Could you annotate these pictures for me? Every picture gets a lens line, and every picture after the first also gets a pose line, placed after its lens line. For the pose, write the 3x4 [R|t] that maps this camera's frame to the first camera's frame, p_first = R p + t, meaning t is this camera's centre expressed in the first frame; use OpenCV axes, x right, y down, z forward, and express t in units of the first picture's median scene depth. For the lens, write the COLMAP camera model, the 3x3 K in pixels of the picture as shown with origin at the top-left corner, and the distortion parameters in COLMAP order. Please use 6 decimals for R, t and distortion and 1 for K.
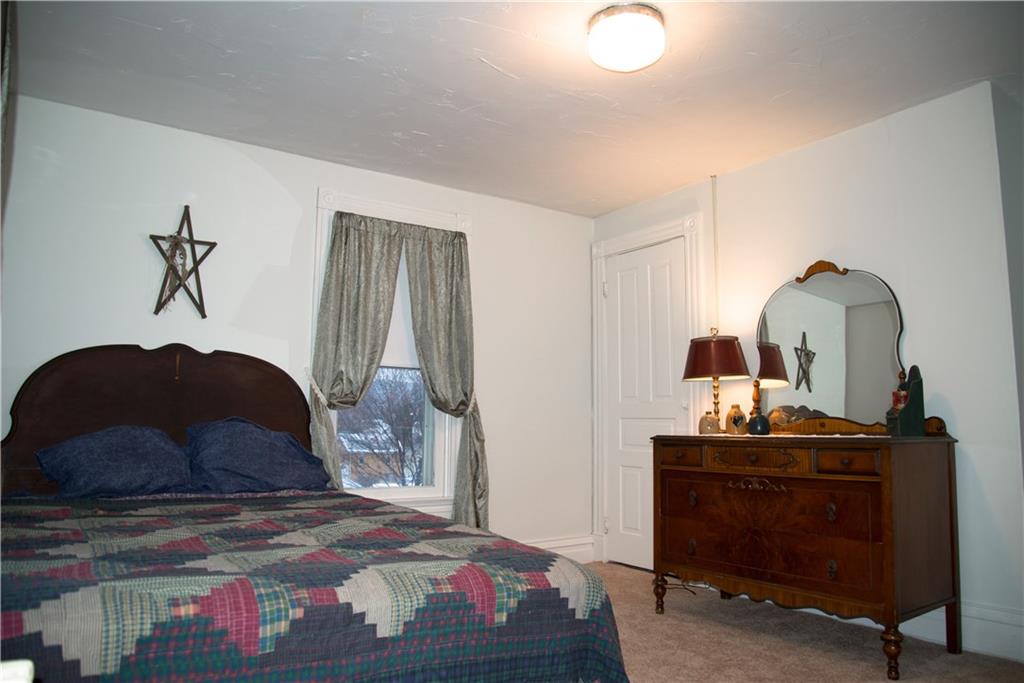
lens RADIAL K [[711.5, 0, 512.0], [0, 711.5, 341.5], [0, 0, 1]] dist [-0.047577, -0.000554]
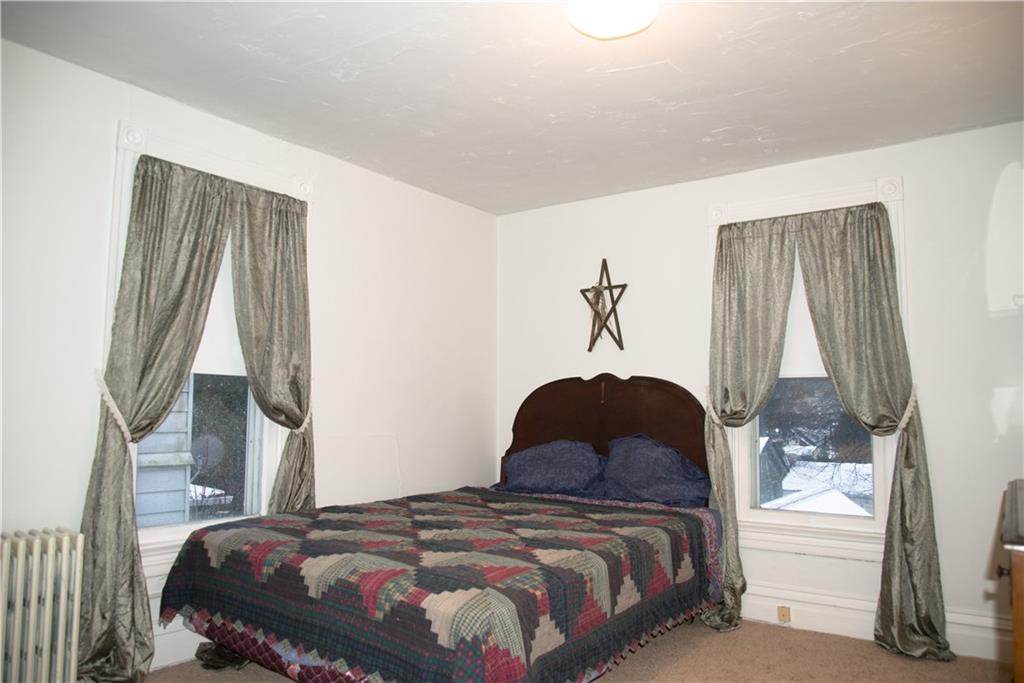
lens RADIAL K [[726.4, 0, 512.0], [0, 726.4, 341.5], [0, 0, 1]] dist [-0.069075, -0.001069]
pose [[0.328166, -0.092315, -0.940098, 0.662706], [0.103644, 0.992724, -0.061303, 0.008697], [0.938917, -0.077318, 0.335346, 0.429554]]
